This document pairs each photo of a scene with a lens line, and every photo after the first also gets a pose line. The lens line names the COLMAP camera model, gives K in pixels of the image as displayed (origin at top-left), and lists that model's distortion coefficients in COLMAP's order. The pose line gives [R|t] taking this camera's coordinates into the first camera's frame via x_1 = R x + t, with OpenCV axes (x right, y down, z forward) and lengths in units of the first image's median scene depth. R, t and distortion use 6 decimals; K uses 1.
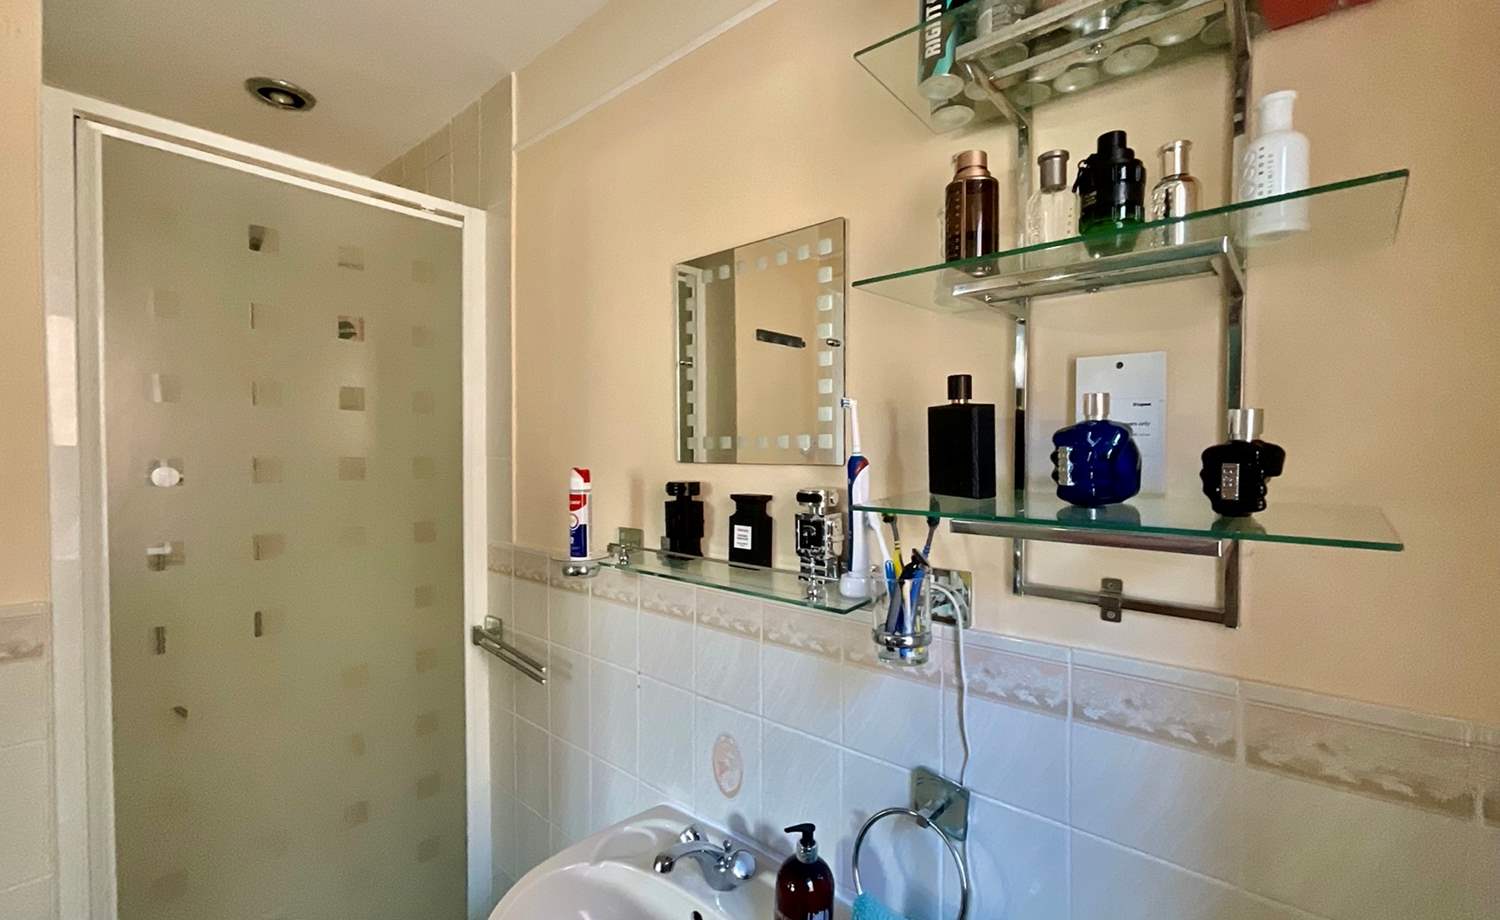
lens RADIAL K [[615.4, 0, 750.0], [0, 615.4, 460.0], [0, 0, 1]] dist [0.000491, 0.000152]
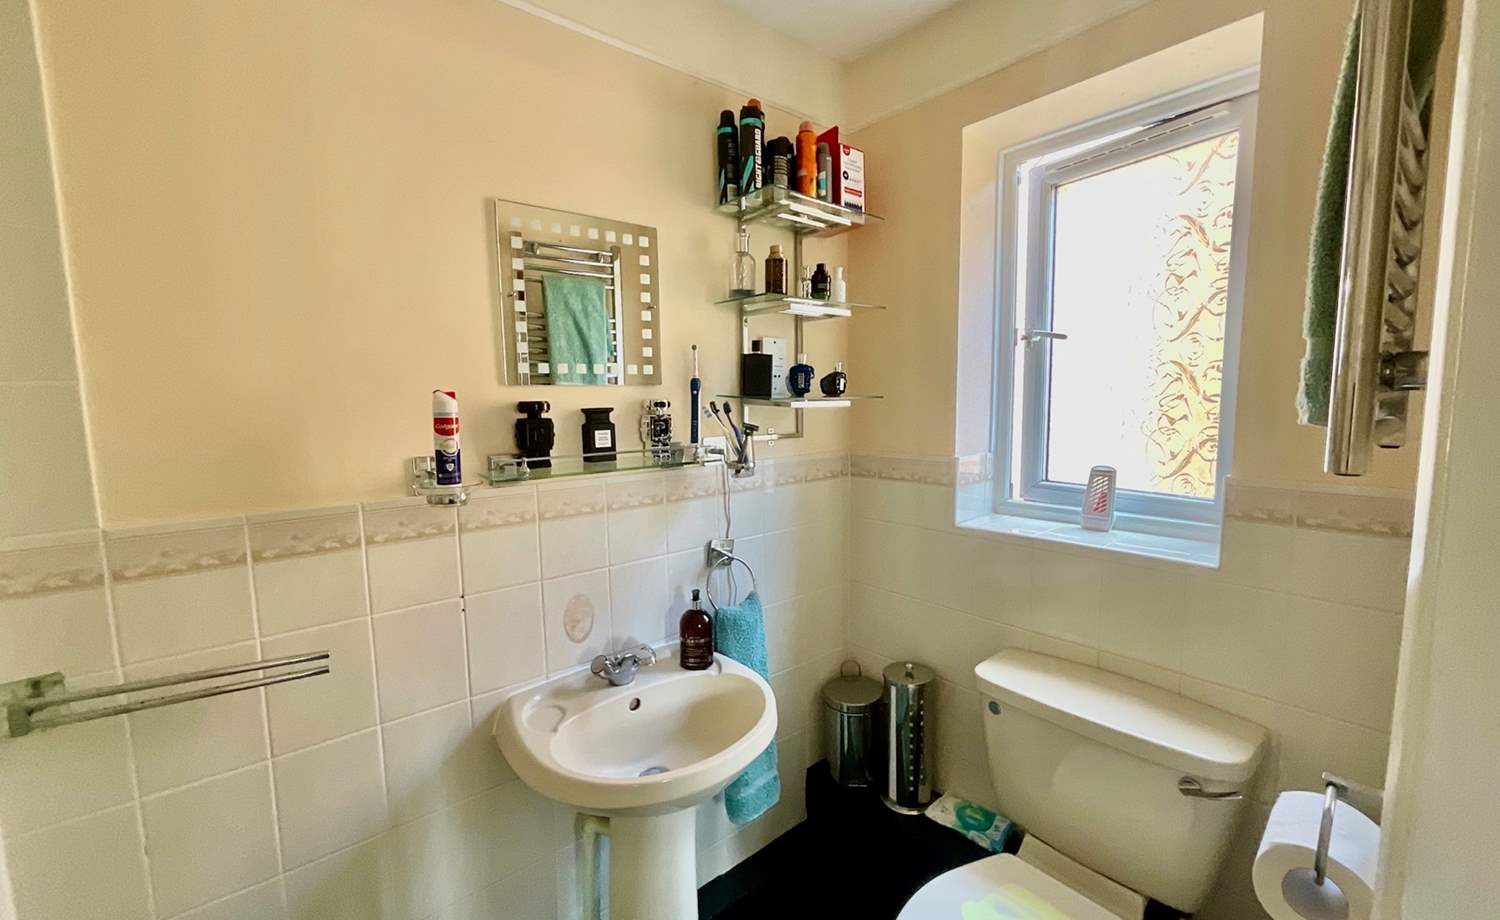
lens RADIAL K [[615.4, 0, 750.0], [0, 615.4, 460.0], [0, 0, 1]] dist [0.000491, 0.000152]
pose [[0.169844, -0.102309, 0.980146, -1.309763], [0.027263, 0.994703, 0.099105, 0.047227], [-0.985094, 0.009889, 0.171734, 0.450589]]
